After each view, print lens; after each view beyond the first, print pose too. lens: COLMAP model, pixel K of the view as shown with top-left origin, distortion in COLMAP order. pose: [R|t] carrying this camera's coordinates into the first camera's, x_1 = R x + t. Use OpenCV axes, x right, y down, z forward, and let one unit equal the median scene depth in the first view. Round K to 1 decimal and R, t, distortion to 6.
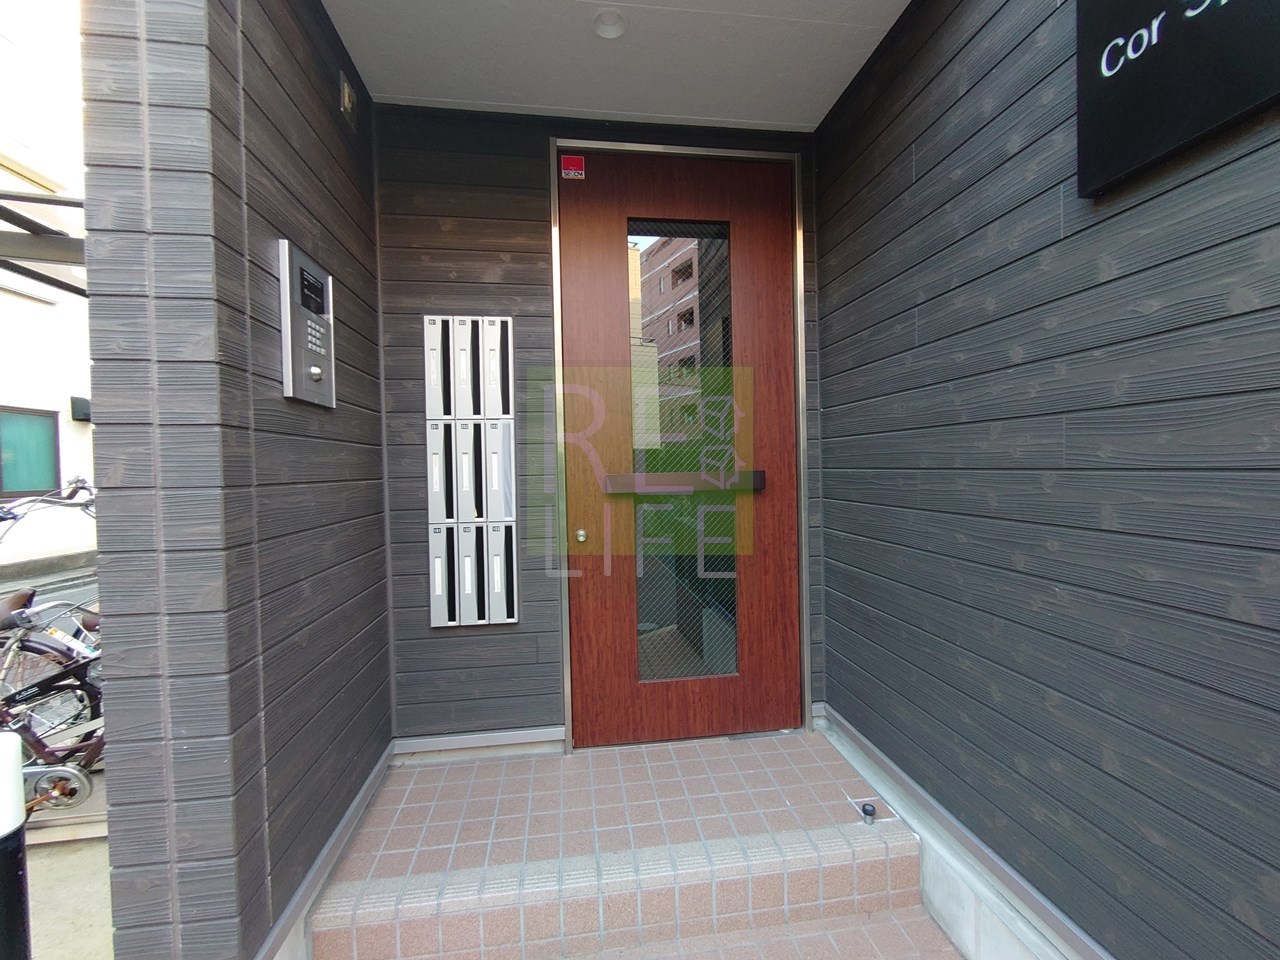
lens RADIAL K [[556.2, 0, 636.0], [0, 556.2, 472.9], [0, 0, 1]] dist [0.007756, -0.000128]
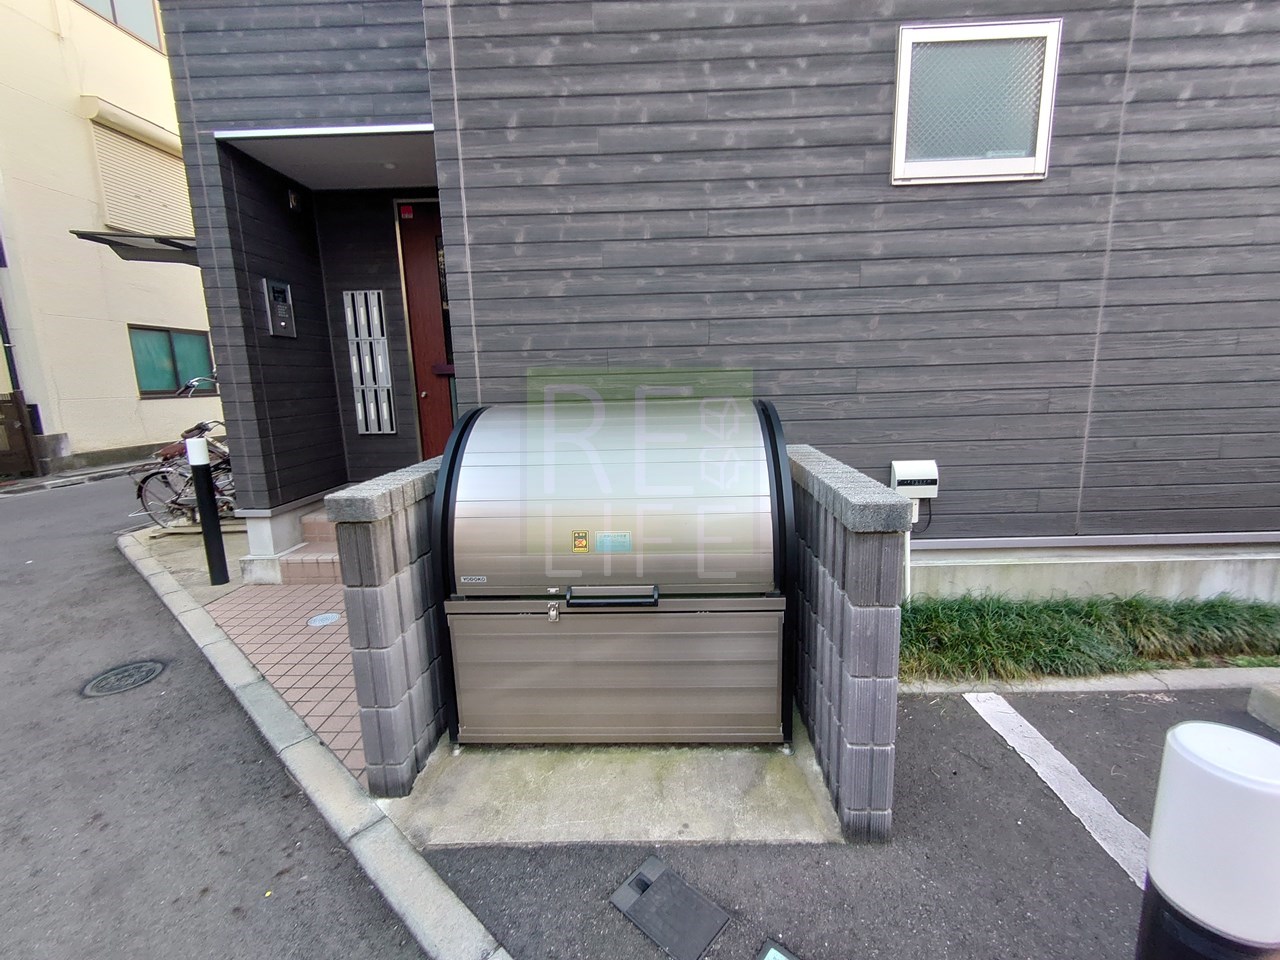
lens RADIAL K [[556.2, 0, 644.7], [0, 556.2, 477.2], [0, 0, 1]] dist [0.007756, -0.000128]
pose [[0.989415, 0.029237, -0.142137, 1.118478], [-0.003883, 0.984477, 0.175473, 0.047951], [0.145061, -0.173064, 0.974170, -1.082635]]
